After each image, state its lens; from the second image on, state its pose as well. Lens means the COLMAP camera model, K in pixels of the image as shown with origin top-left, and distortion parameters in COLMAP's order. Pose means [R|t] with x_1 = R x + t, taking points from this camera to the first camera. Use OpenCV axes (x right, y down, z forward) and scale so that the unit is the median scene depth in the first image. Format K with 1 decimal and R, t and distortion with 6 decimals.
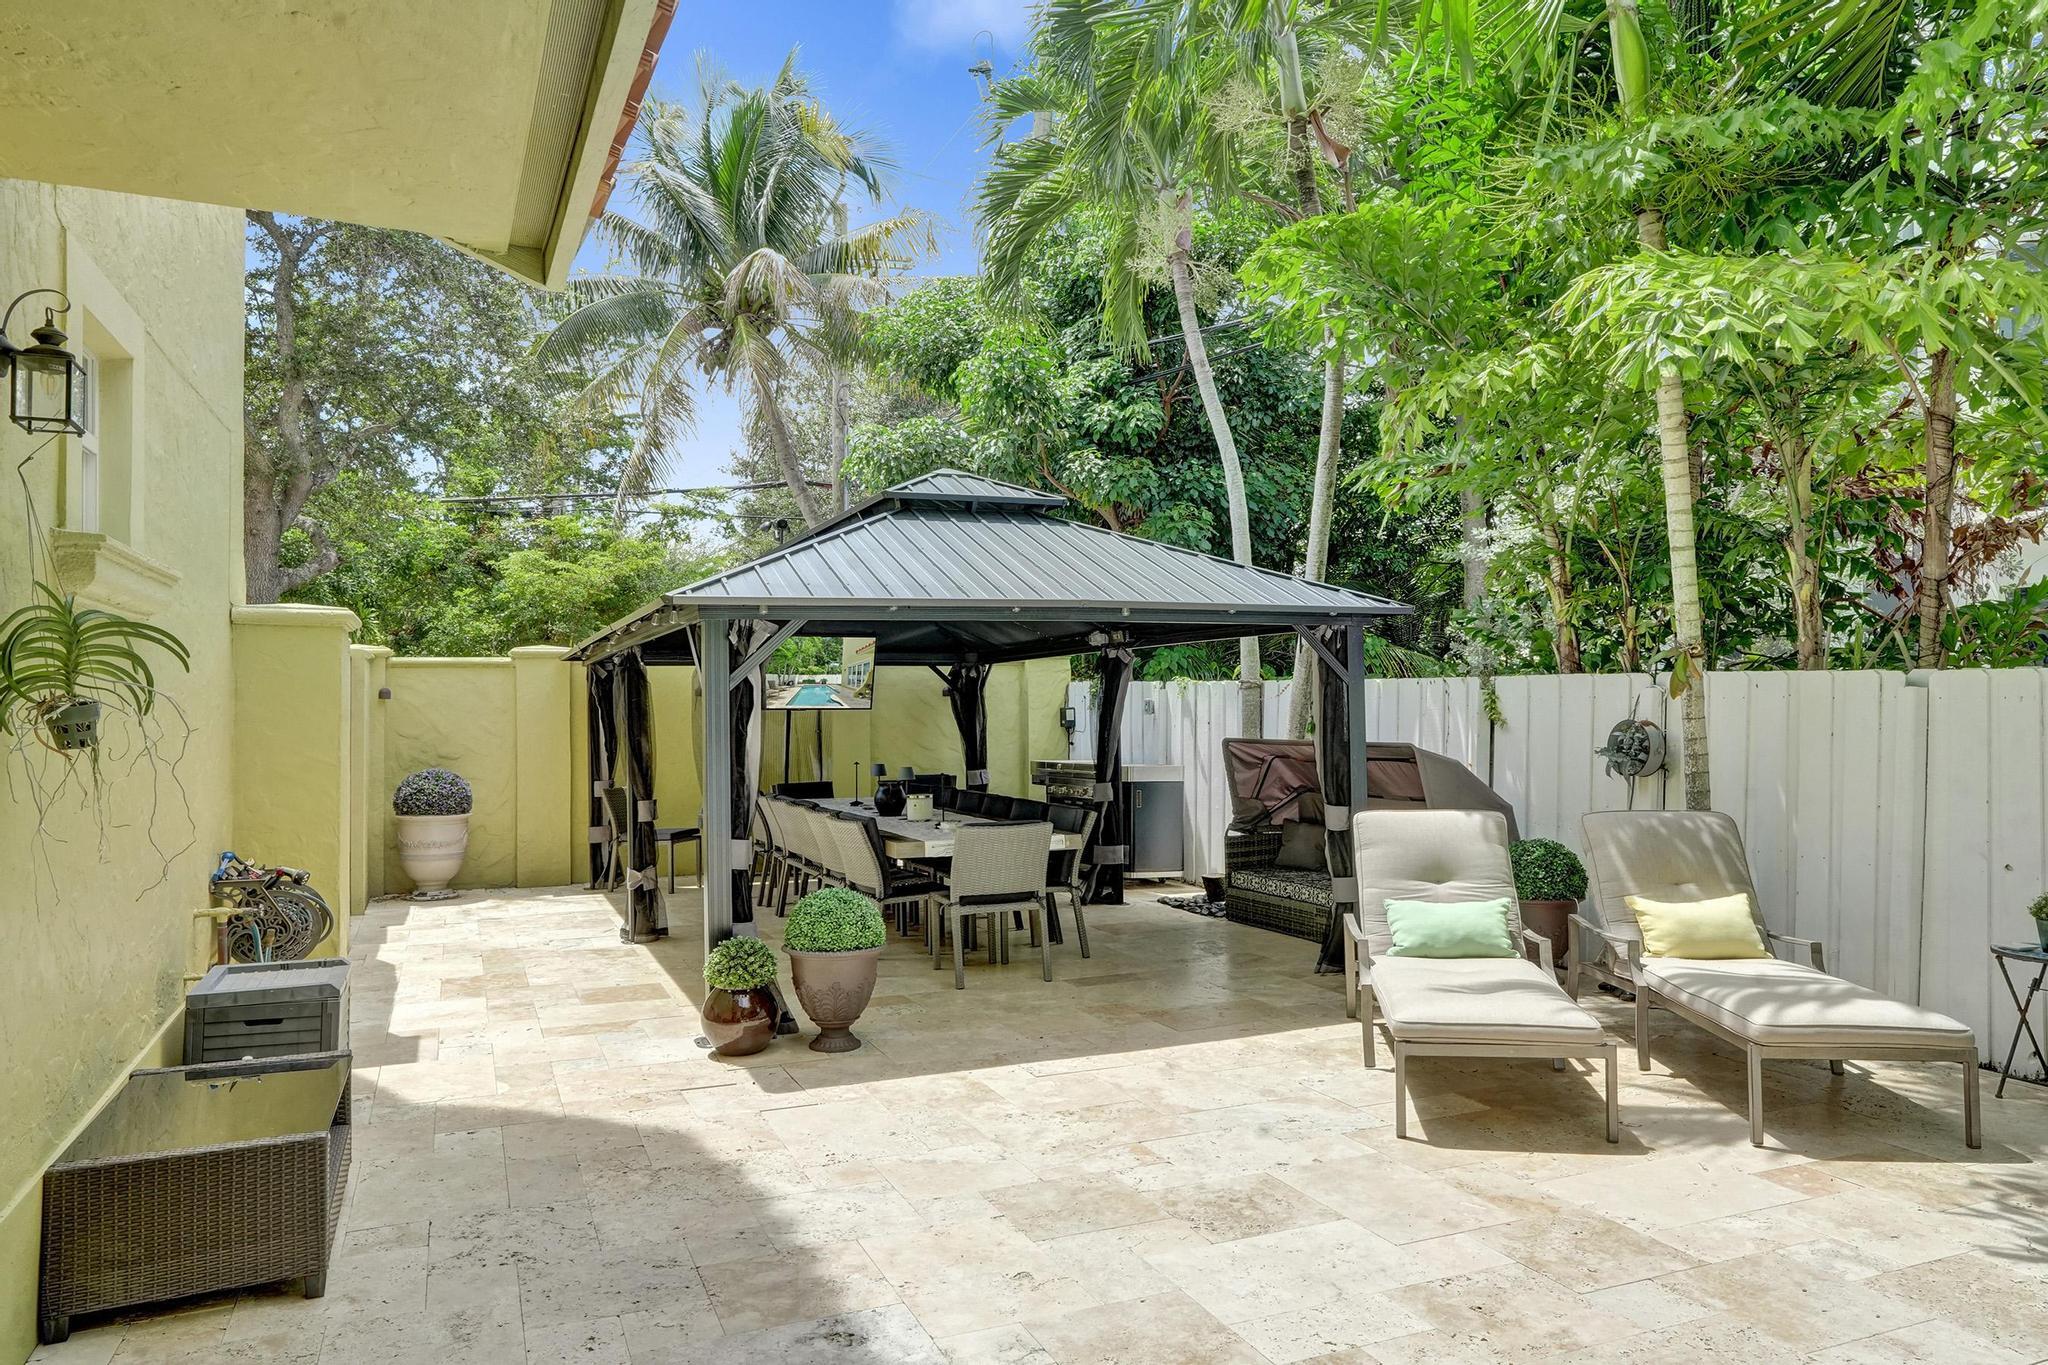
lens RADIAL K [[1372.4, 0, 1013.7], [0, 1372.4, 660.9], [0, 0, 1]] dist [-0.018490, -0.003258]
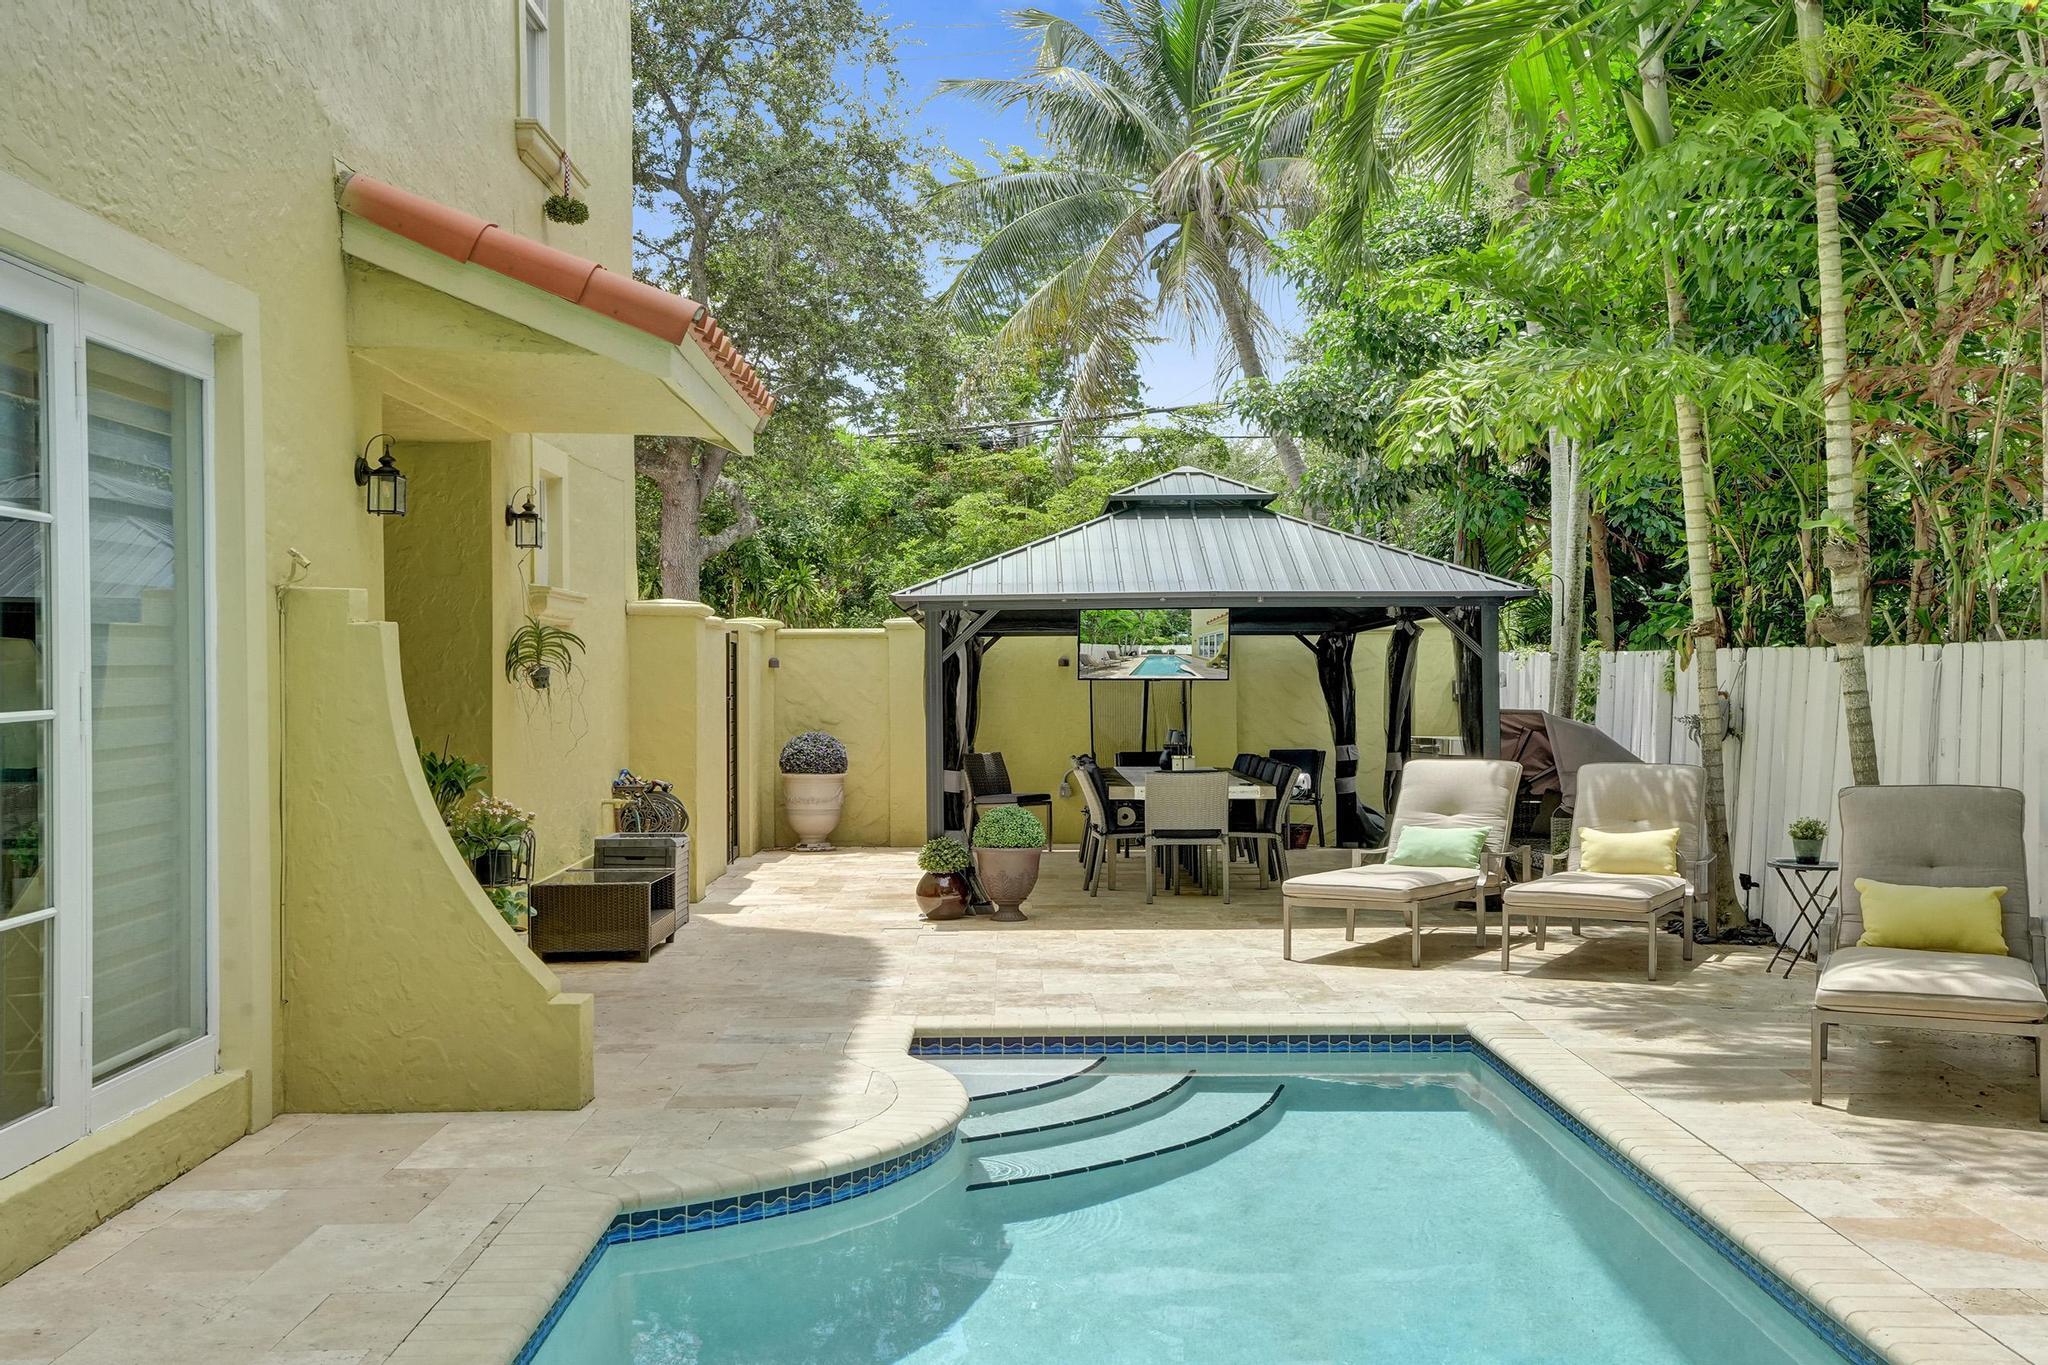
lens RADIAL K [[2185.3, 0, 1033.7], [0, 2185.3, 695.9], [0, 0, 1]] dist [0.046376, 0.000000]
pose [[0.931967, 0.009211, -0.362427, 0.371080], [0.005058, 0.999250, 0.038400, -0.015687], [0.362508, -0.037621, 0.931221, -0.558279]]
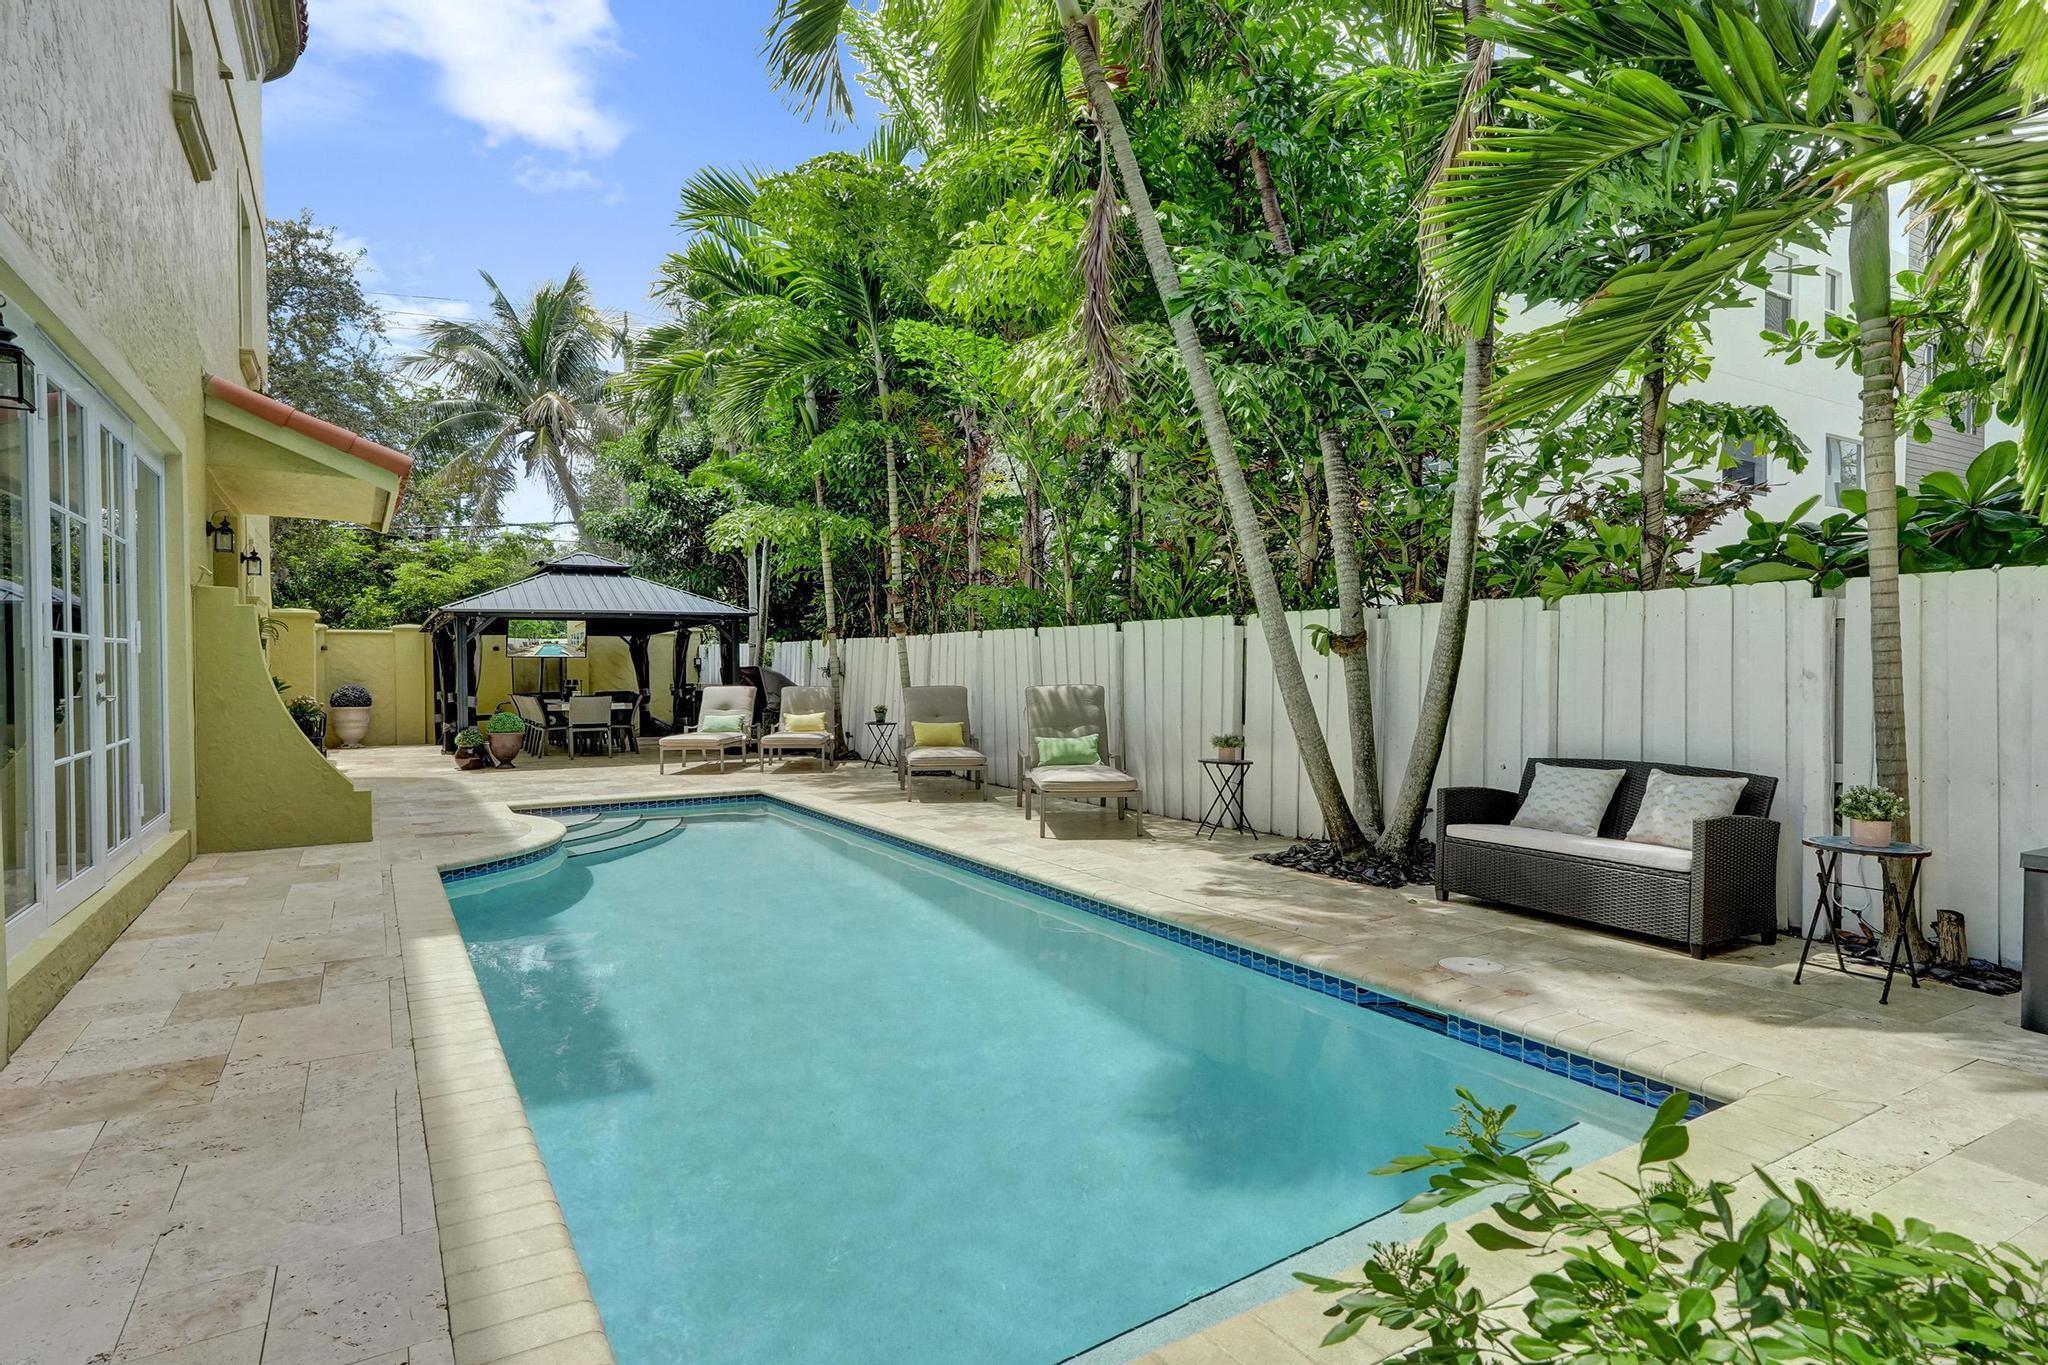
lens RADIAL K [[1063.5, 0, 1040.8], [0, 1063.5, 679.6], [0, 0, 1]] dist [-0.045732, 0.001255]
pose [[0.982928, 0.001706, 0.183984, 0.297625], [-0.008771, 0.999255, 0.037589, 0.004193], [-0.183783, -0.038561, 0.982210, -0.709375]]
